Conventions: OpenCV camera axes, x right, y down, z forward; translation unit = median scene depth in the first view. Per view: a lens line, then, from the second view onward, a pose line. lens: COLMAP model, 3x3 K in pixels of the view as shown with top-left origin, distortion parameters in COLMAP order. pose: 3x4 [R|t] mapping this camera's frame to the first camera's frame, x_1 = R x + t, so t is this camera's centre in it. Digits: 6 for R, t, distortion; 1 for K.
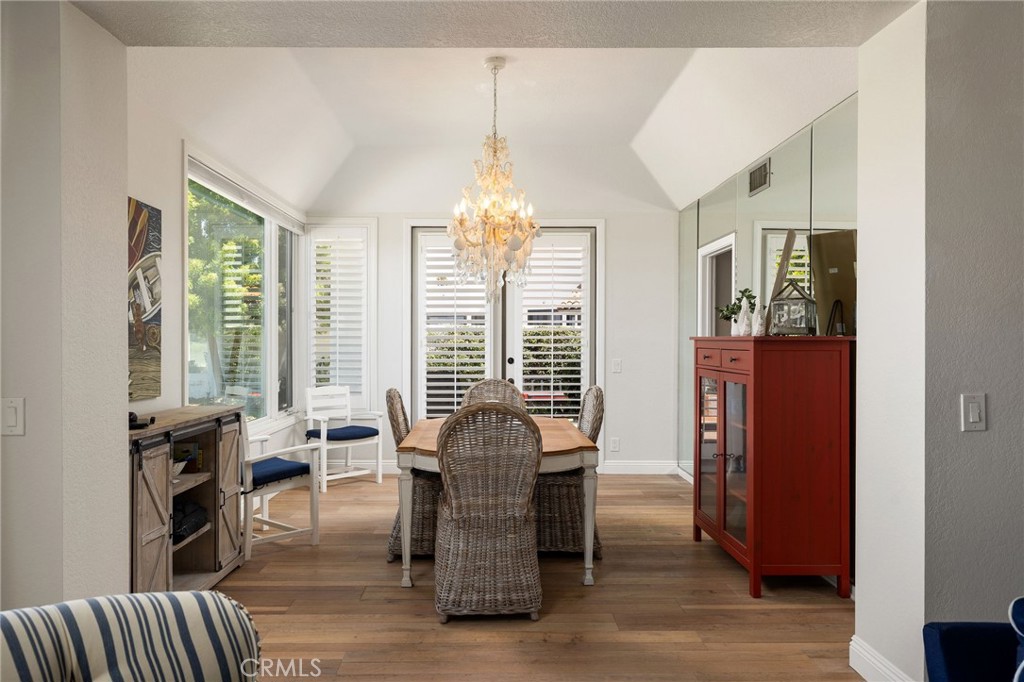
lens RADIAL K [[665.1, 0, 508.8], [0, 665.1, 340.2], [0, 0, 1]] dist [-0.009148, -0.002098]
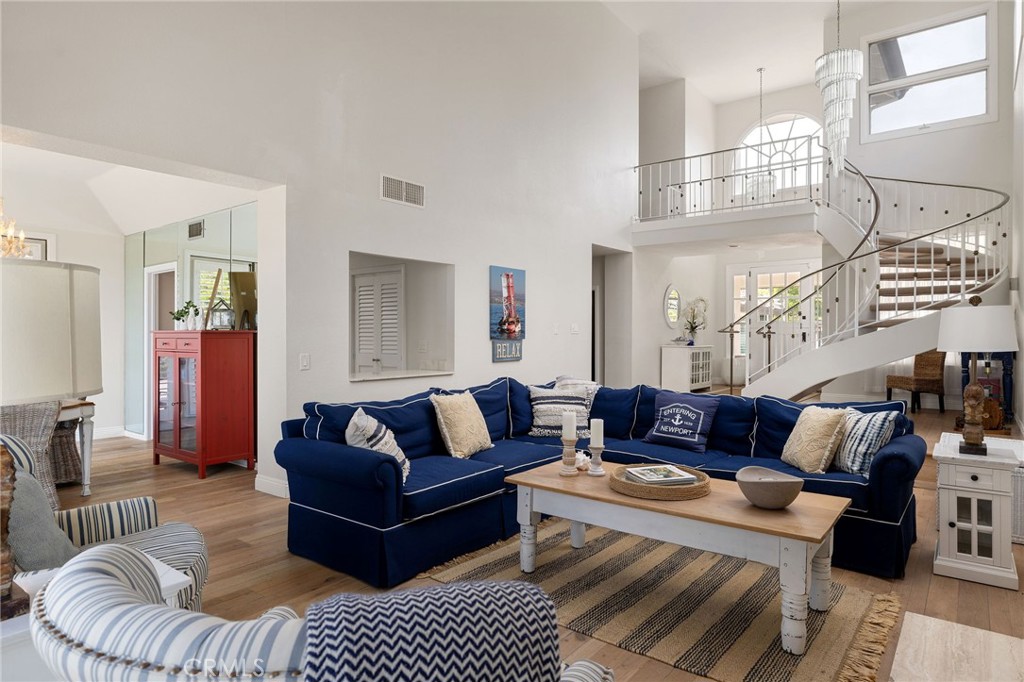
lens RADIAL K [[600.2, 0, 514.4], [0, 600.2, 332.9], [0, 0, 1]] dist [-0.004179, 0.000333]
pose [[0.624021, -0.003830, 0.781399, -0.315462], [0.004770, 0.999988, 0.001092, 0.002558], [-0.781393, 0.003046, 0.624031, -0.571704]]
